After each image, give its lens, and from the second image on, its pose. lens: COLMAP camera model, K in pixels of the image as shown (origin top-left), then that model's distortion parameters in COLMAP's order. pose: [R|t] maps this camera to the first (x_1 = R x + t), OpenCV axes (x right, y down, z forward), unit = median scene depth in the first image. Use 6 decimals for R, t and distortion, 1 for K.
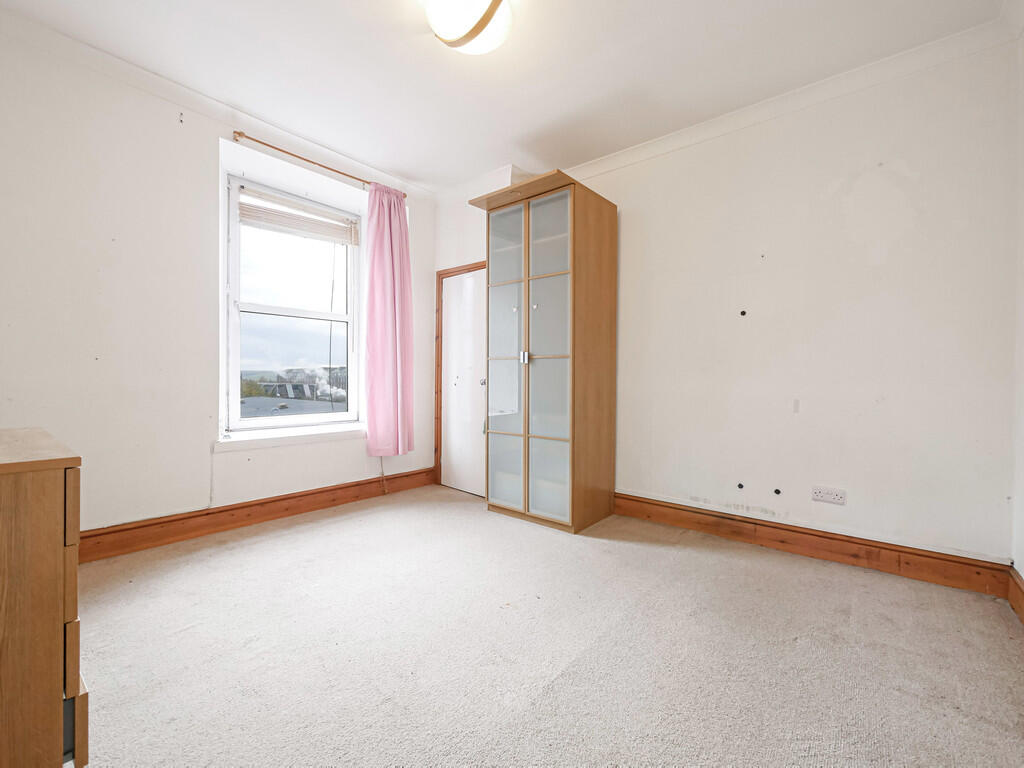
lens RADIAL K [[447.2, 0, 517.6], [0, 447.2, 377.2], [0, 0, 1]] dist [-0.000525, -0.000310]
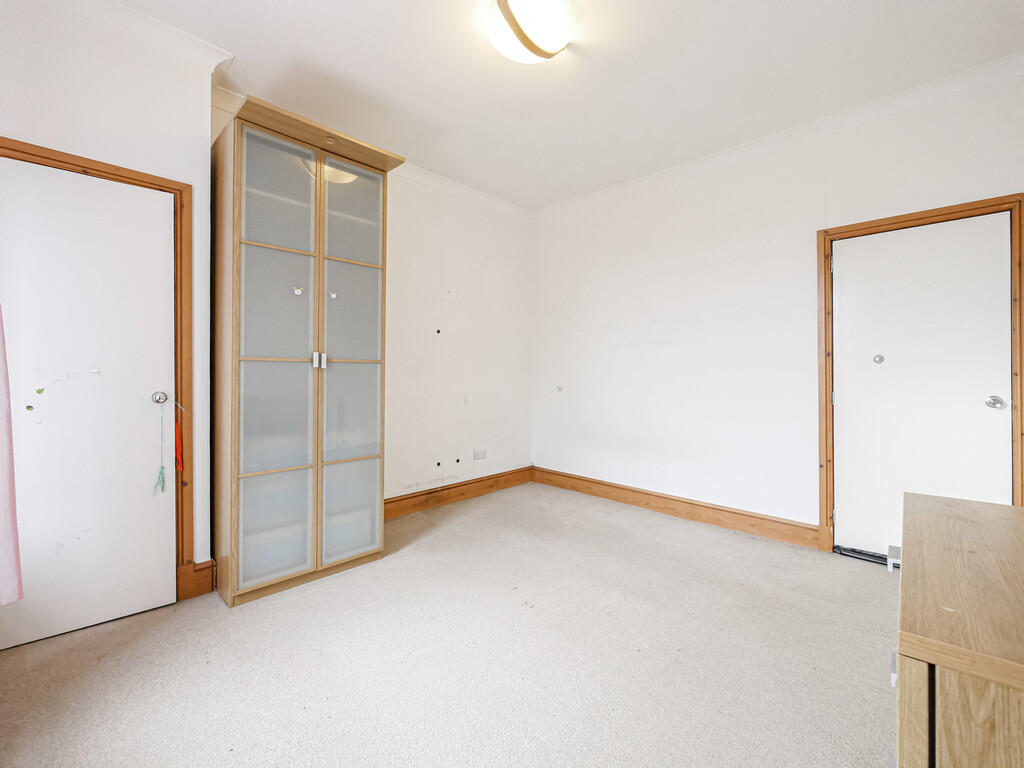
lens RADIAL K [[447.2, 0, 518.4], [0, 447.2, 369.2], [0, 0, 1]] dist [-0.000525, -0.000310]
pose [[0.060328, -0.000235, 0.998179, -0.763406], [0.001467, 0.999999, 0.000146, -0.030988], [-0.998178, 0.001456, 0.060329, 0.673843]]
